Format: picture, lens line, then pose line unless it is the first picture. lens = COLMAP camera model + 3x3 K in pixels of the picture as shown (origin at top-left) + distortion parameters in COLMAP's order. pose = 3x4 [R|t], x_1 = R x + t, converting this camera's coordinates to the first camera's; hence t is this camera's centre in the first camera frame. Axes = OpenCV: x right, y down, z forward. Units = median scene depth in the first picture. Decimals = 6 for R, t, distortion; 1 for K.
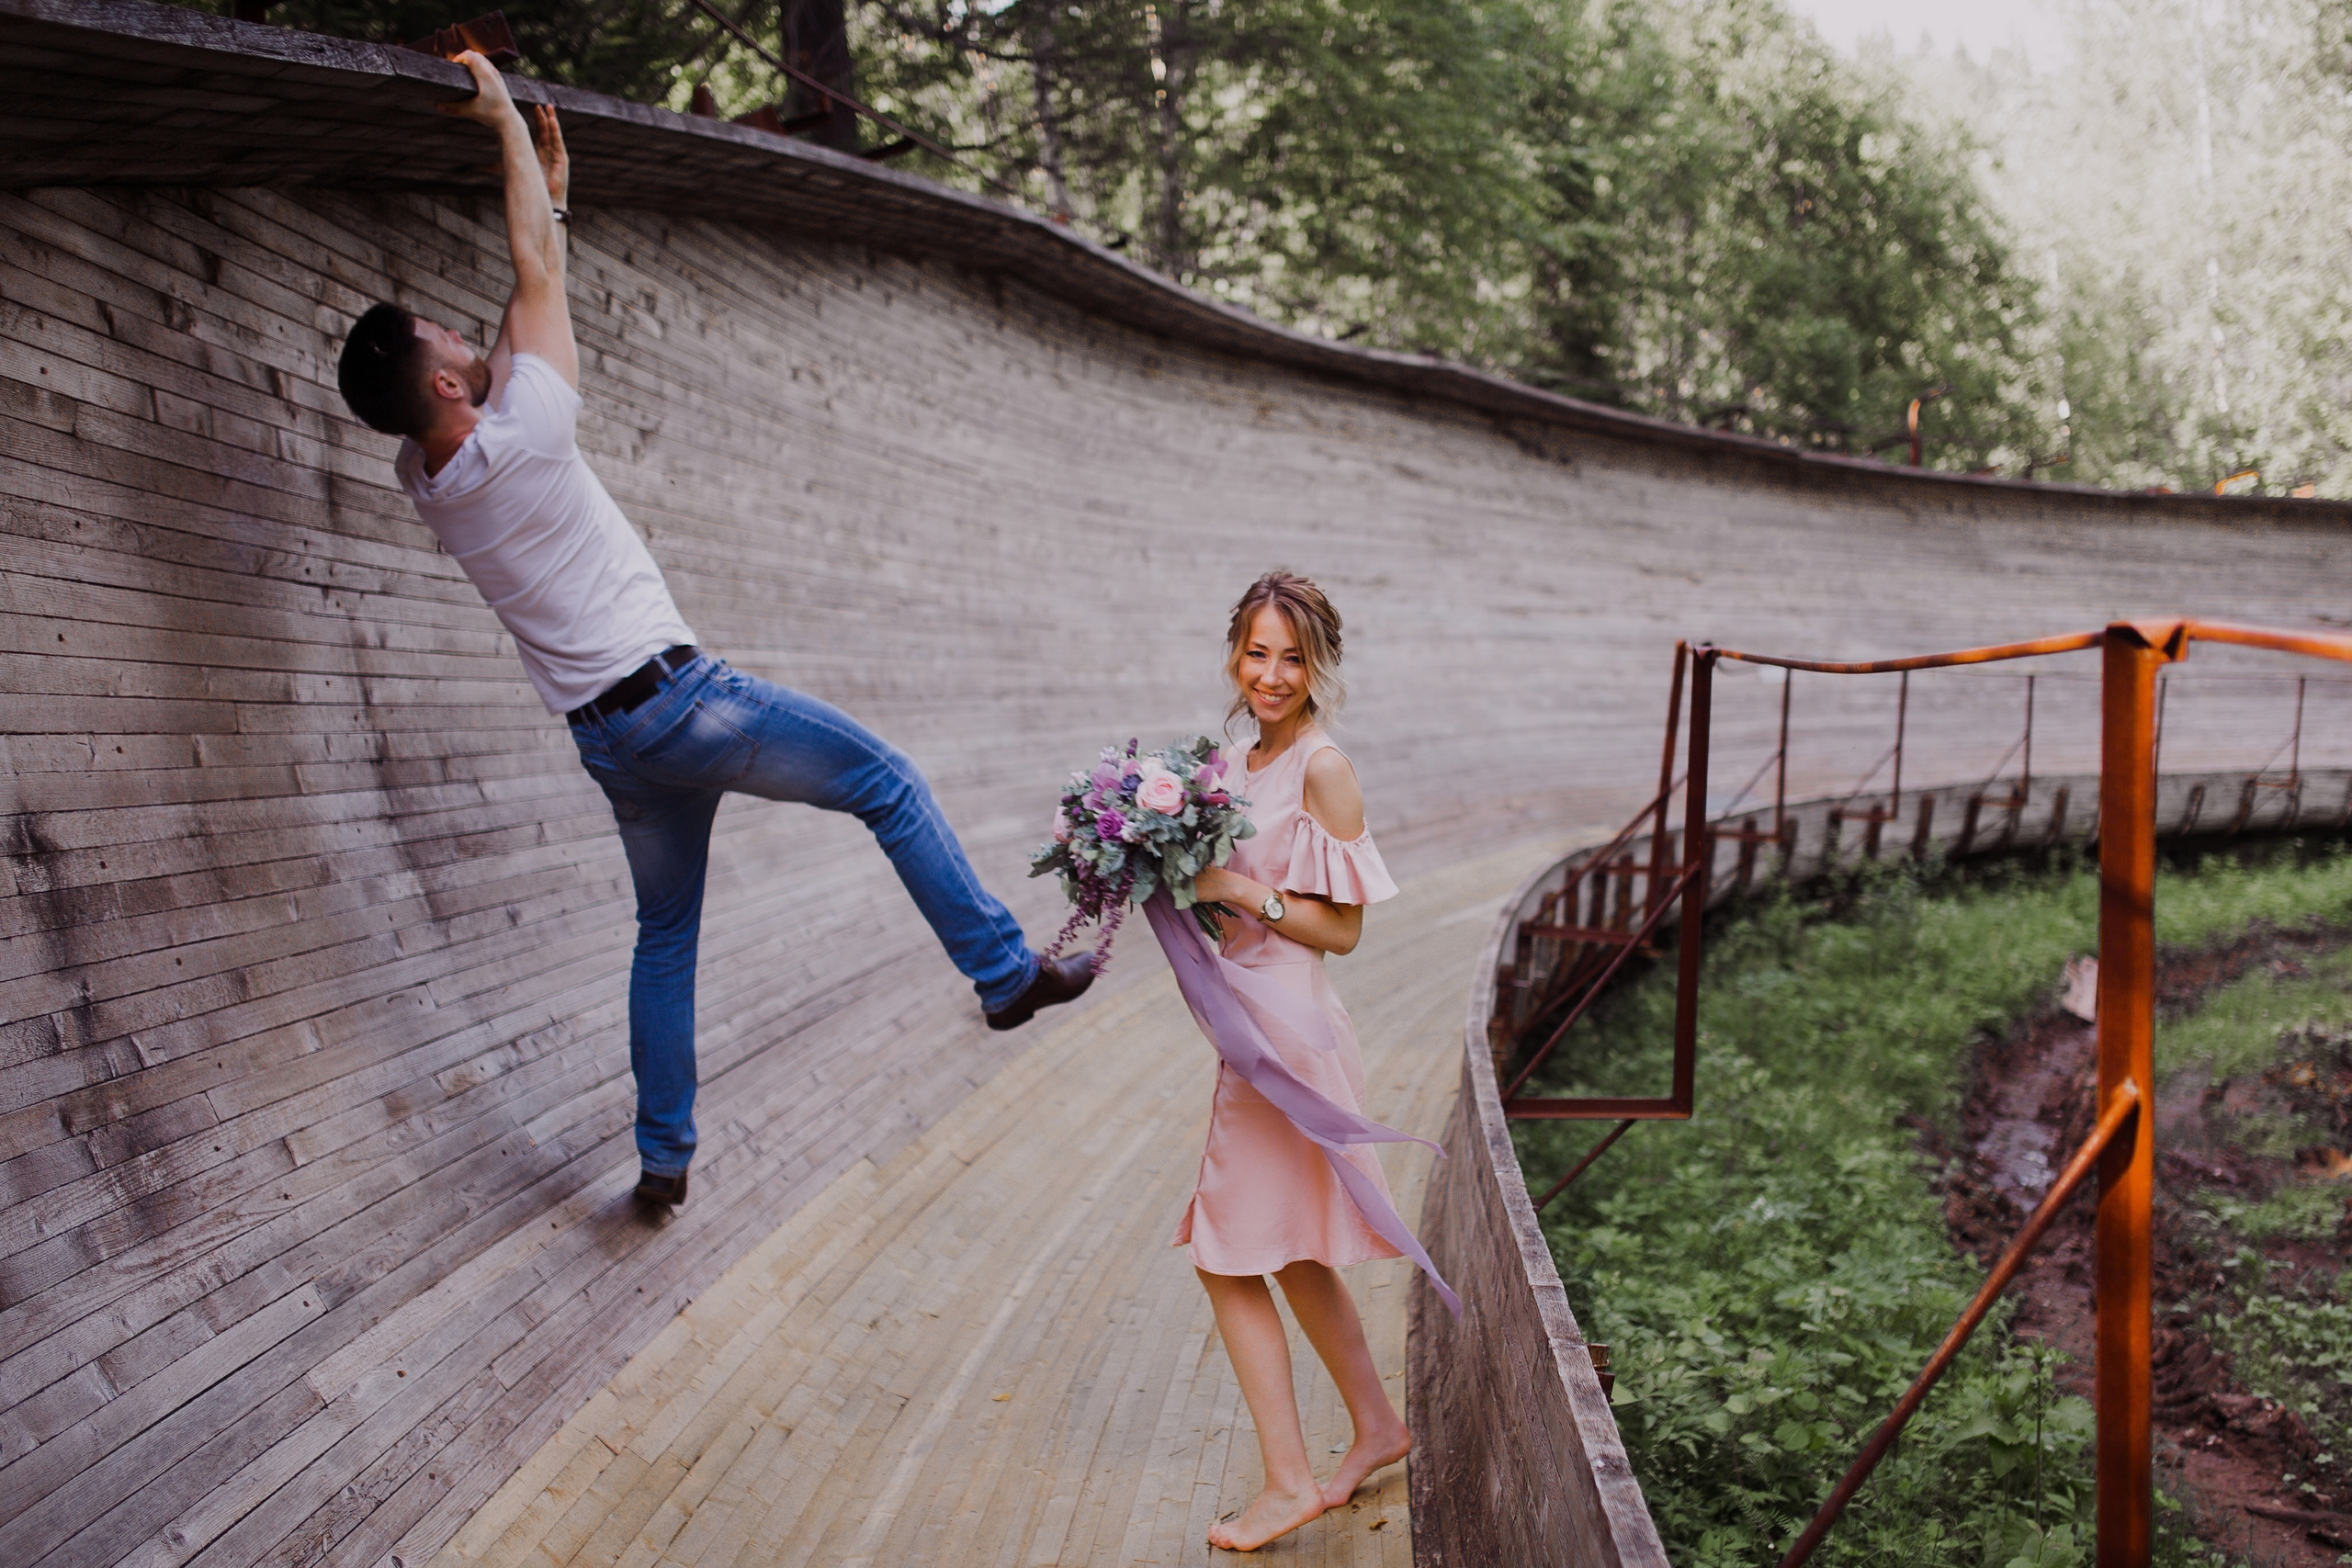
lens RADIAL K [[2384.0, 0, 1235.7], [0, 2384.0, 823.4], [0, 0, 1]] dist [-0.062777, 0.112341]
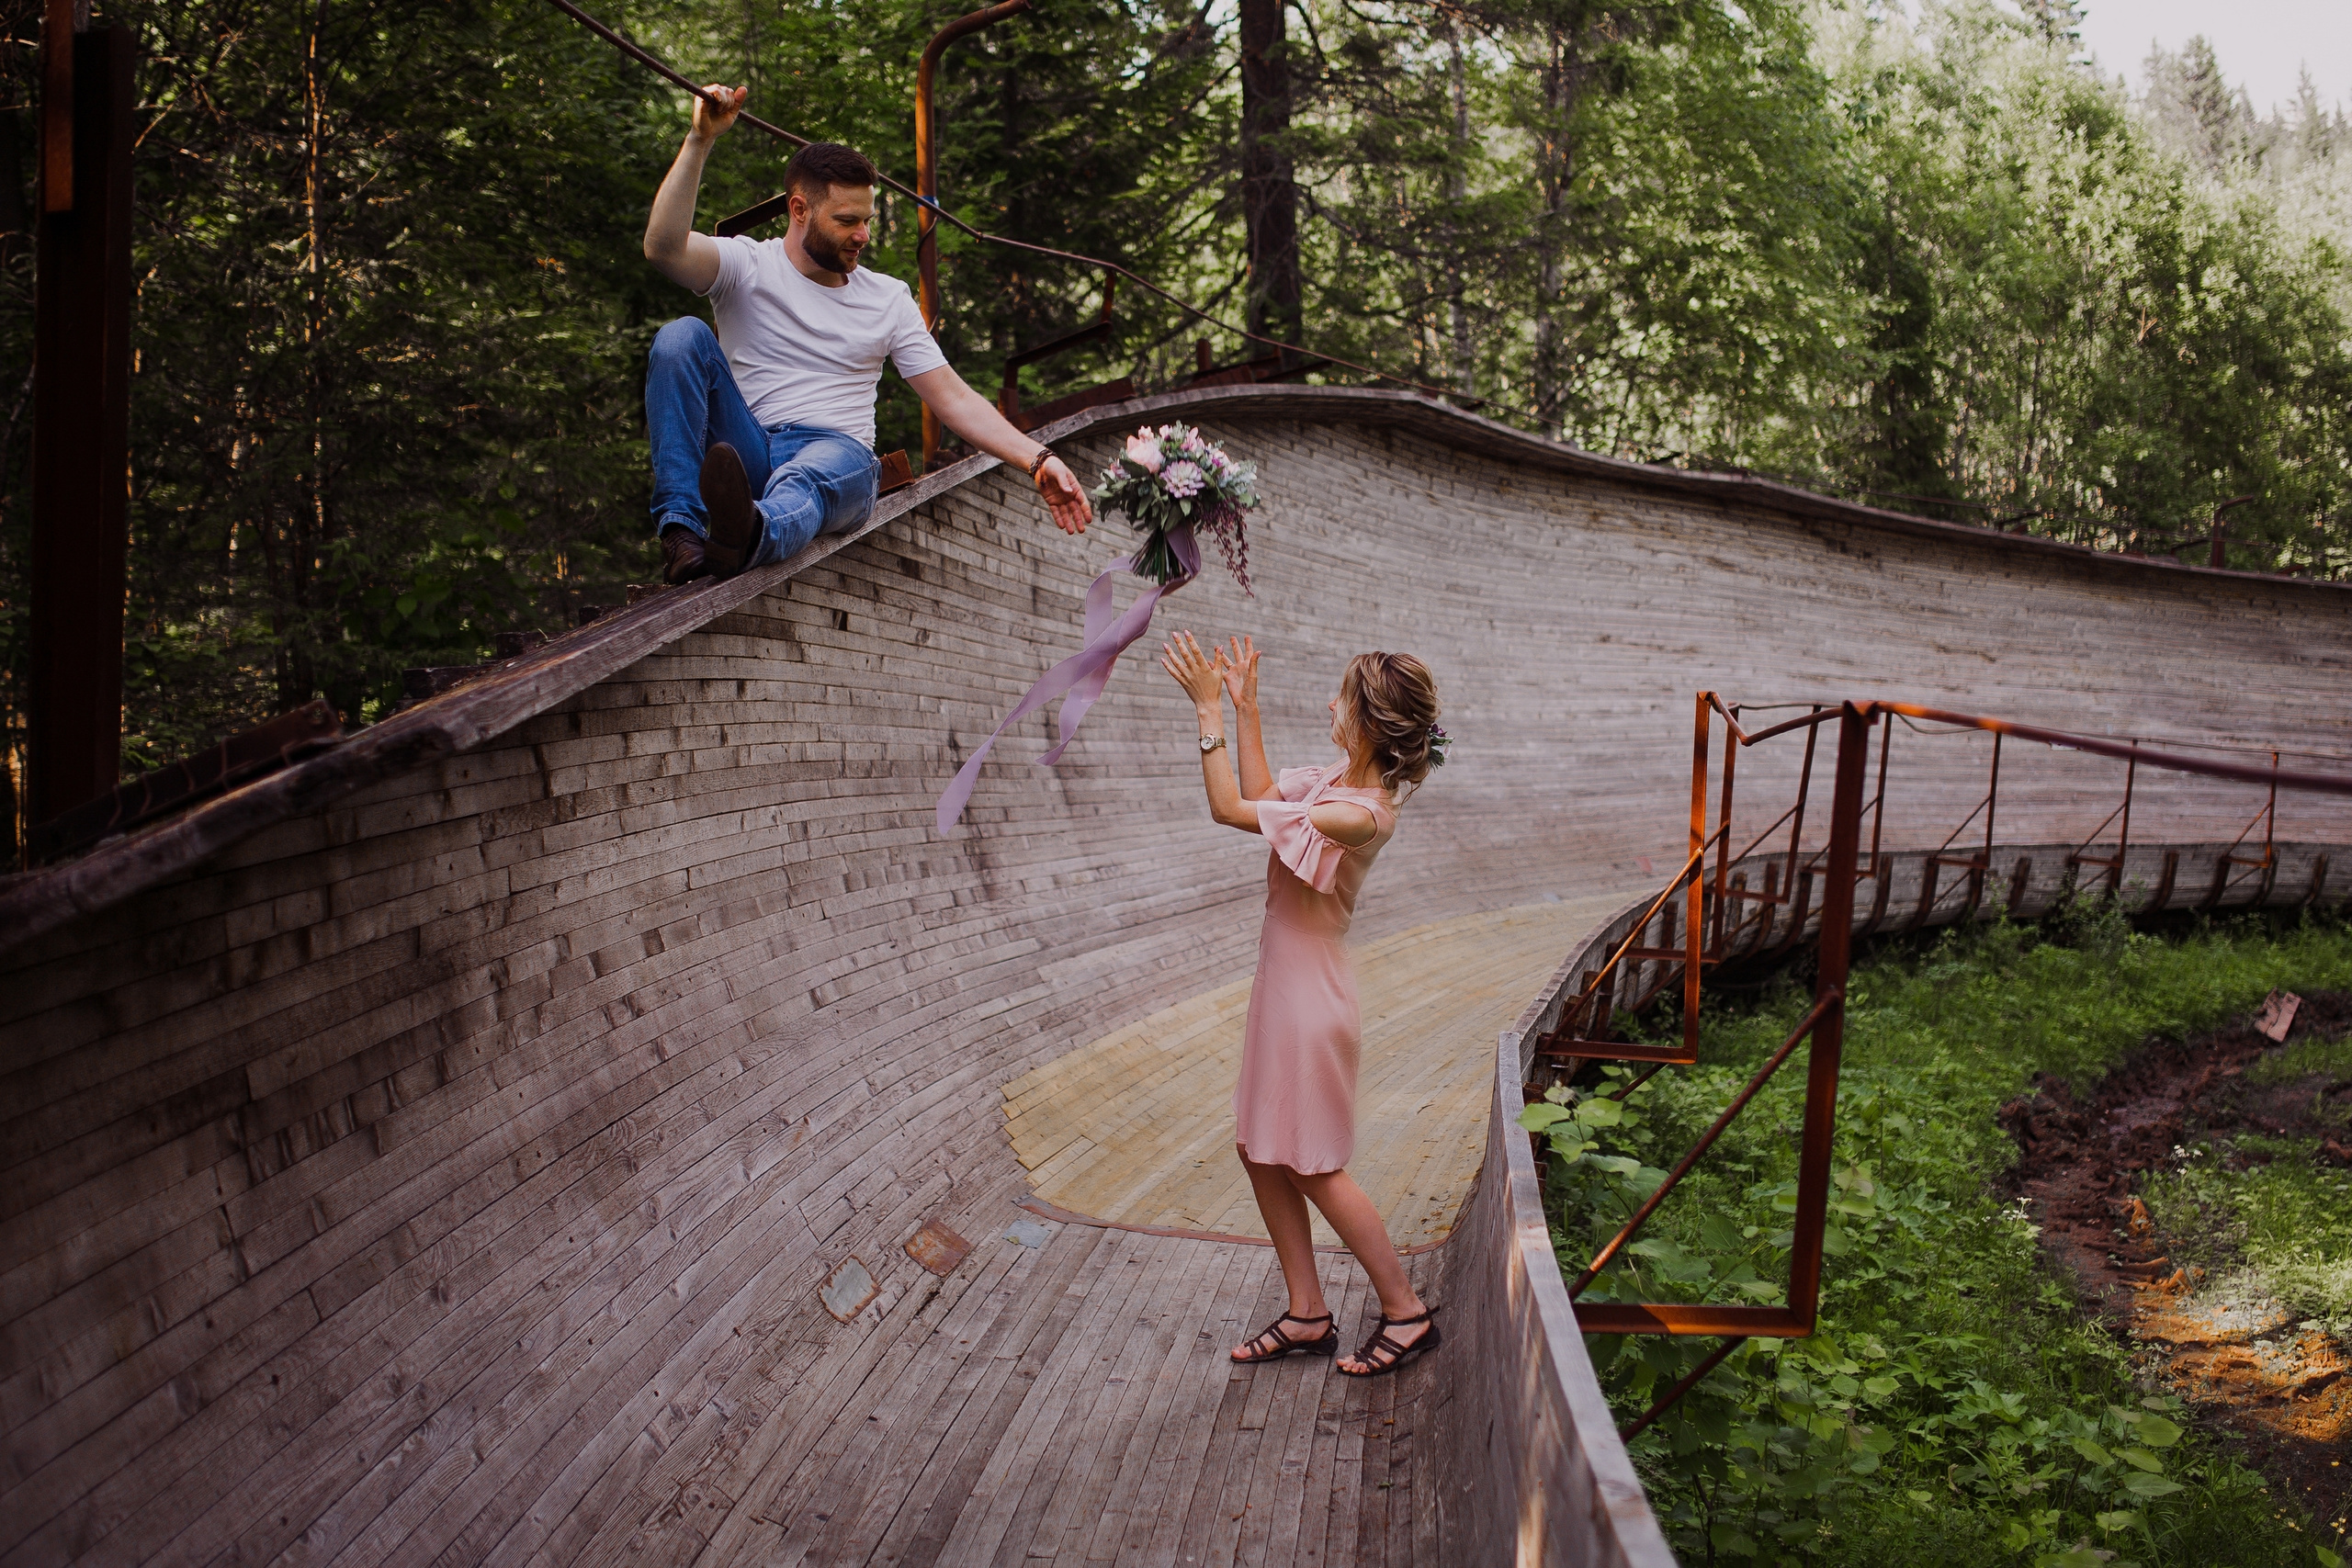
lens RADIAL K [[2513.3, 0, 1305.0], [0, 2513.3, 717.1], [0, 0, 1]] dist [-0.007923, 0.032431]
pose [[0.988277, 0.049321, -0.144487, 0.097284], [-0.058506, 0.996481, -0.060018, 0.046723], [0.141019, 0.067768, 0.987685, -0.620857]]
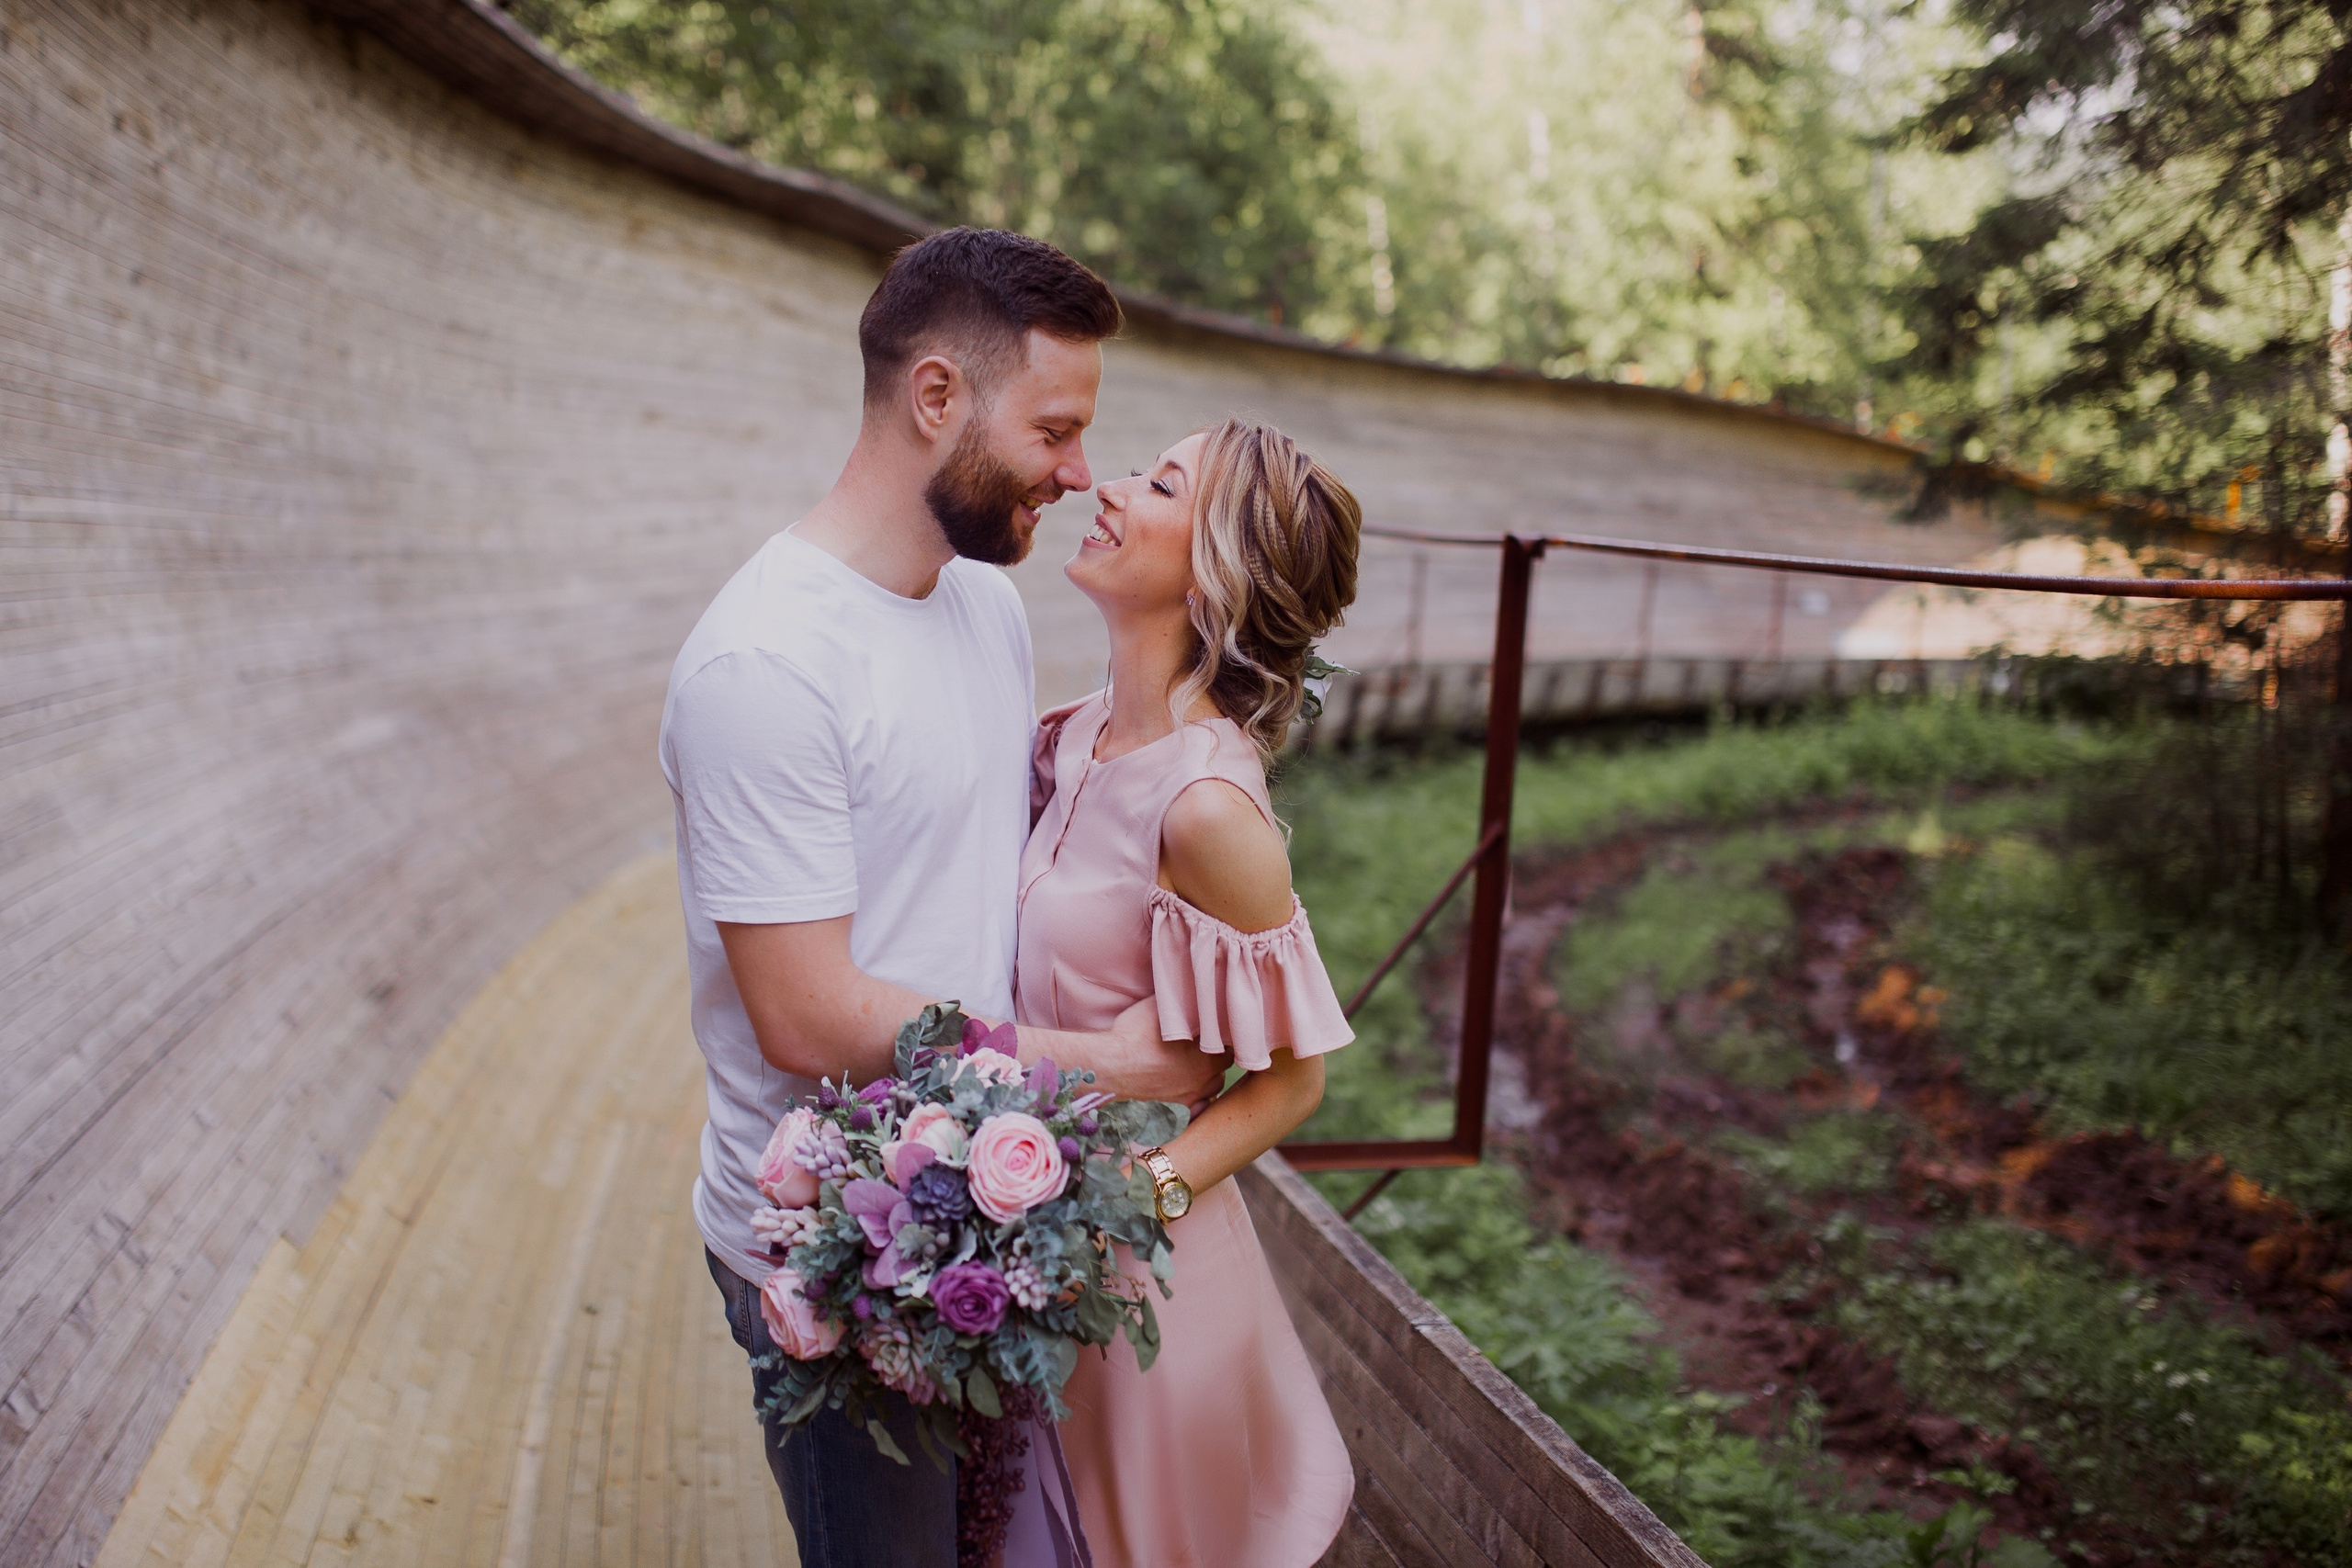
lens RADIAL K [[2446.8, 0, 1061.4], [0, 2446.8, 723.8], [0, 0, 1]] dist [-0.081941, 0.138804]
pose [[0.971373, 0.004871, 0.237509, -0.076285], [-0.008282, 0.999876, 0.013365, -0.014924], [-0.237415, -0.014950, 0.971293, 0.193074]]
